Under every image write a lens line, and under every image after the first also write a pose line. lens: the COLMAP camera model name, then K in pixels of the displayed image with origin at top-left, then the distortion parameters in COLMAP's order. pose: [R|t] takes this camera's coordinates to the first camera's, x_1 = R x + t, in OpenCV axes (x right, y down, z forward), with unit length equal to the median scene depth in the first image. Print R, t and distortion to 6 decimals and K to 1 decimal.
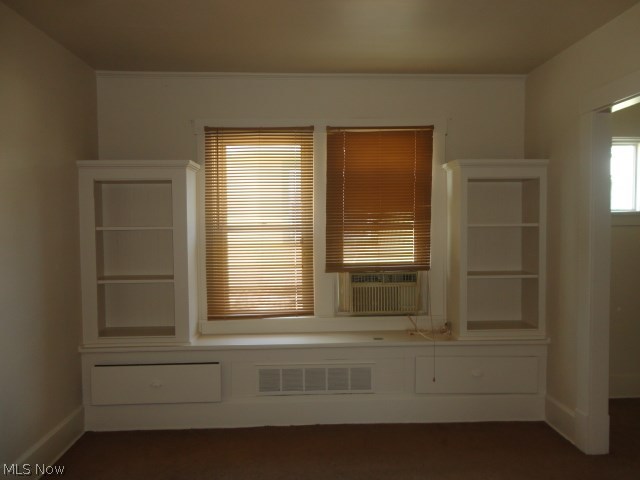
lens RADIAL K [[465.4, 0, 319.4], [0, 465.4, 248.4], [0, 0, 1]] dist [-0.005995, 0.004204]
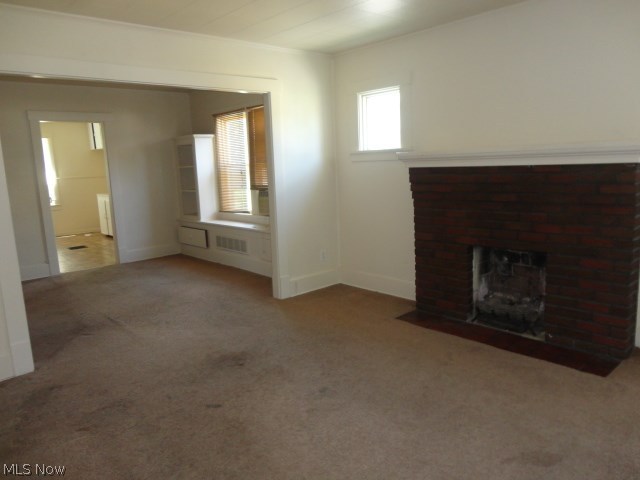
lens RADIAL K [[465.4, 0, 319.4], [0, 465.4, 248.4], [0, 0, 1]] dist [-0.005995, 0.004204]
pose [[0.650257, 0.123496, -0.749609, 1.615027], [0.013720, 0.984629, 0.174116, -0.036809], [0.759590, -0.123505, 0.638568, 0.016204]]
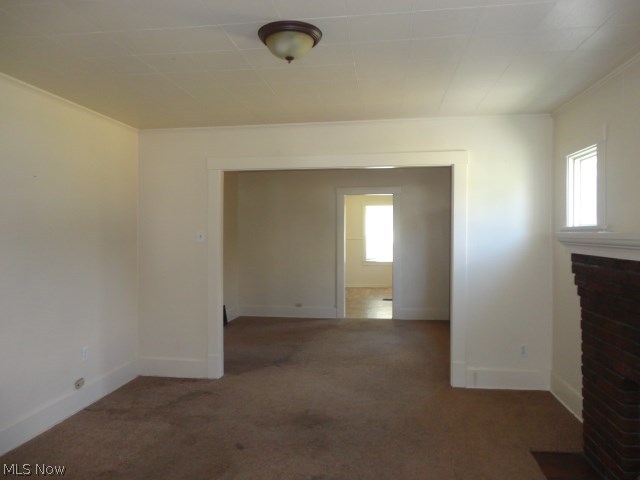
lens RADIAL K [[465.4, 0, 319.4], [0, 465.4, 248.4], [0, 0, 1]] dist [-0.005995, 0.004204]
pose [[-0.169457, 0.044712, -0.984523, 1.786990], [-0.017524, 0.998676, 0.048371, -0.071396], [0.985382, 0.025450, -0.168449, 0.628487]]
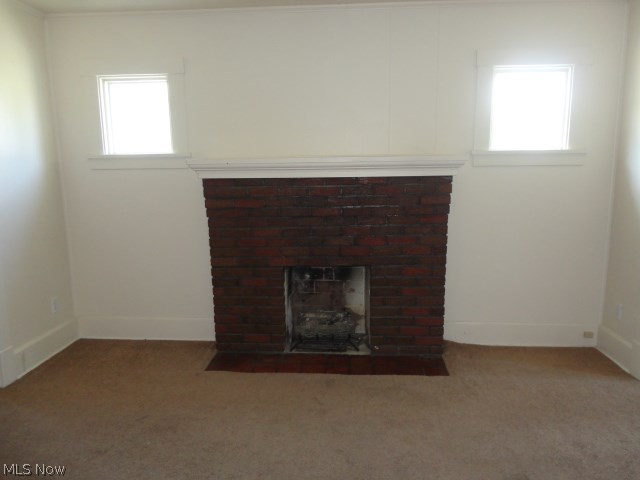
lens RADIAL K [[465.4, 0, 319.4], [0, 465.4, 248.4], [0, 0, 1]] dist [-0.005995, 0.004204]
pose [[0.995431, 0.016300, -0.094086, 1.192062], [-0.001658, 0.988124, 0.153650, -0.035131], [0.095473, -0.152792, 0.983636, 0.043872]]
